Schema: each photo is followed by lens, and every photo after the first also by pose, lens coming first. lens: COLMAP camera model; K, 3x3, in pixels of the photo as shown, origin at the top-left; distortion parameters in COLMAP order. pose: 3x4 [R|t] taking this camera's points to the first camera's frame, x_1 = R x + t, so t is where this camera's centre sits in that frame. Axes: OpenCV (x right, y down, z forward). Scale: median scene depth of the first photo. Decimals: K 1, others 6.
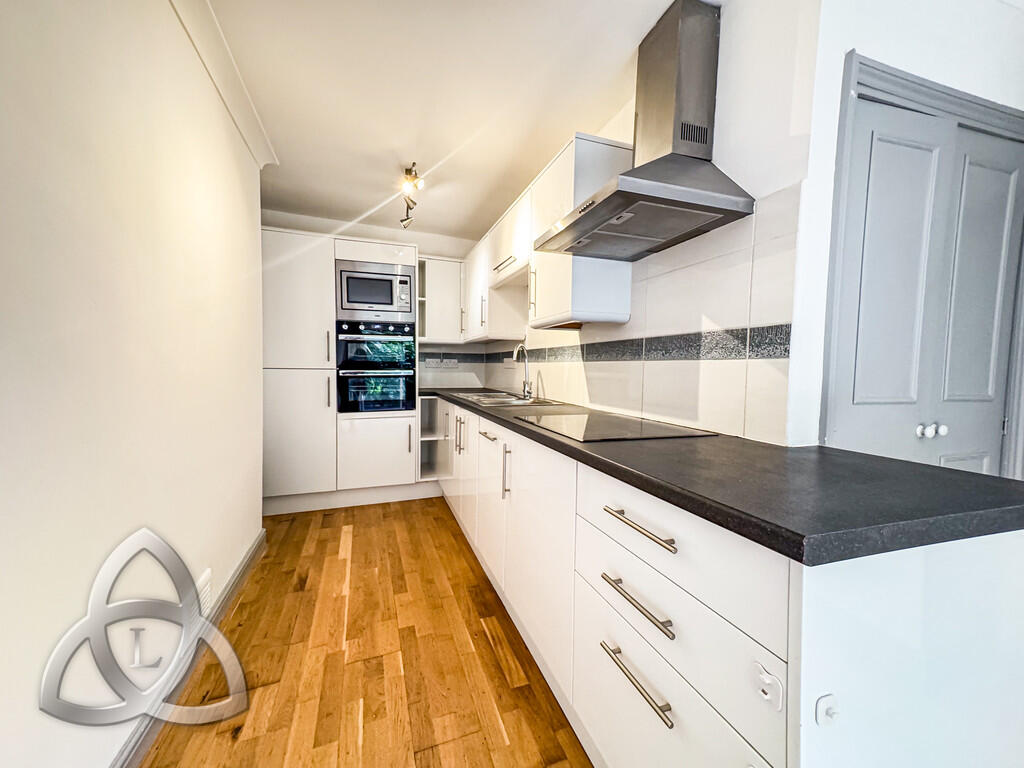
lens RADIAL K [[396.2, 0, 512.0], [0, 396.2, 384.0], [0, 0, 1]] dist [0.034120, 0.005498]
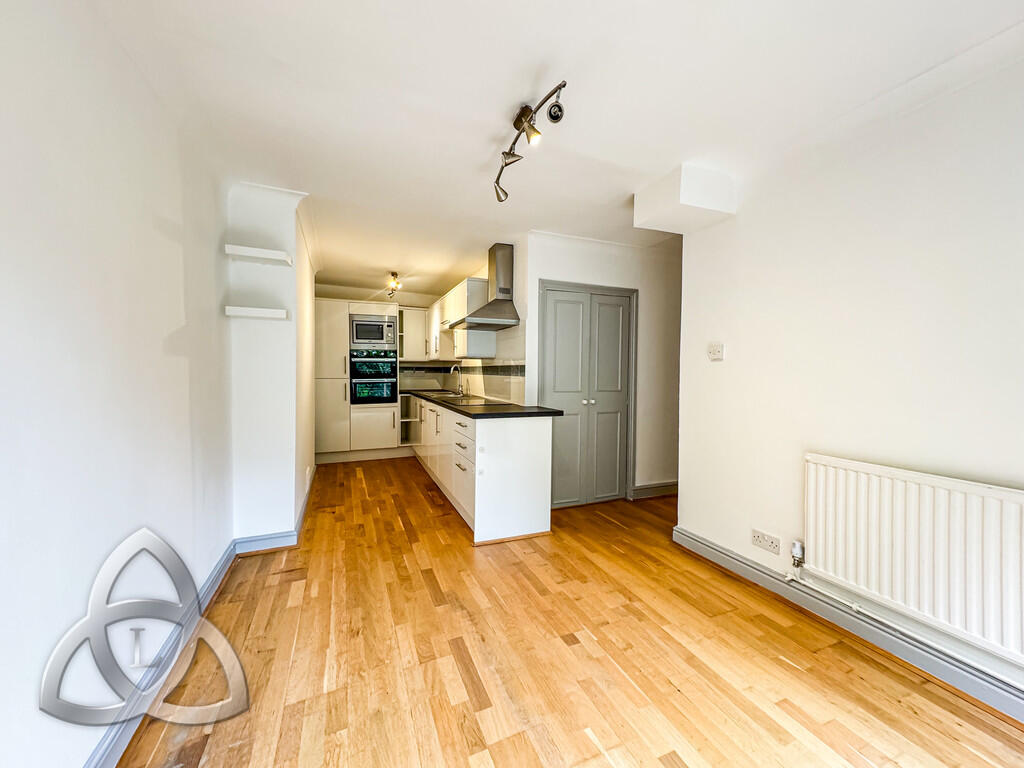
lens RADIAL K [[396.2, 0, 512.0], [0, 396.2, 384.0], [0, 0, 1]] dist [0.034120, 0.005498]
pose [[0.998959, -0.007539, 0.044995, 0.167438], [0.007895, 0.999939, -0.007744, 0.004587], [-0.044933, 0.008091, 0.998957, -0.706078]]
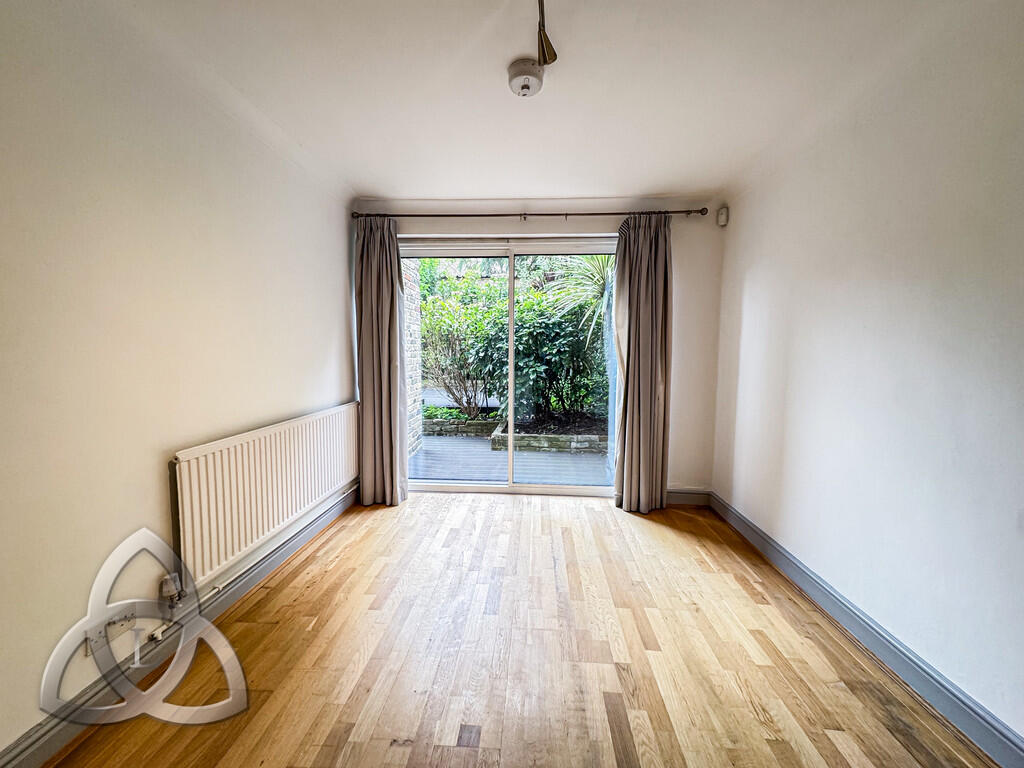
lens RADIAL K [[396.2, 0, 512.0], [0, 396.2, 384.0], [0, 0, 1]] dist [0.034120, 0.005498]
pose [[-0.913028, -0.053425, 0.404382, 0.088302], [-0.005076, 0.992797, 0.119702, -0.032101], [-0.407864, 0.107239, -0.906723, 0.202432]]
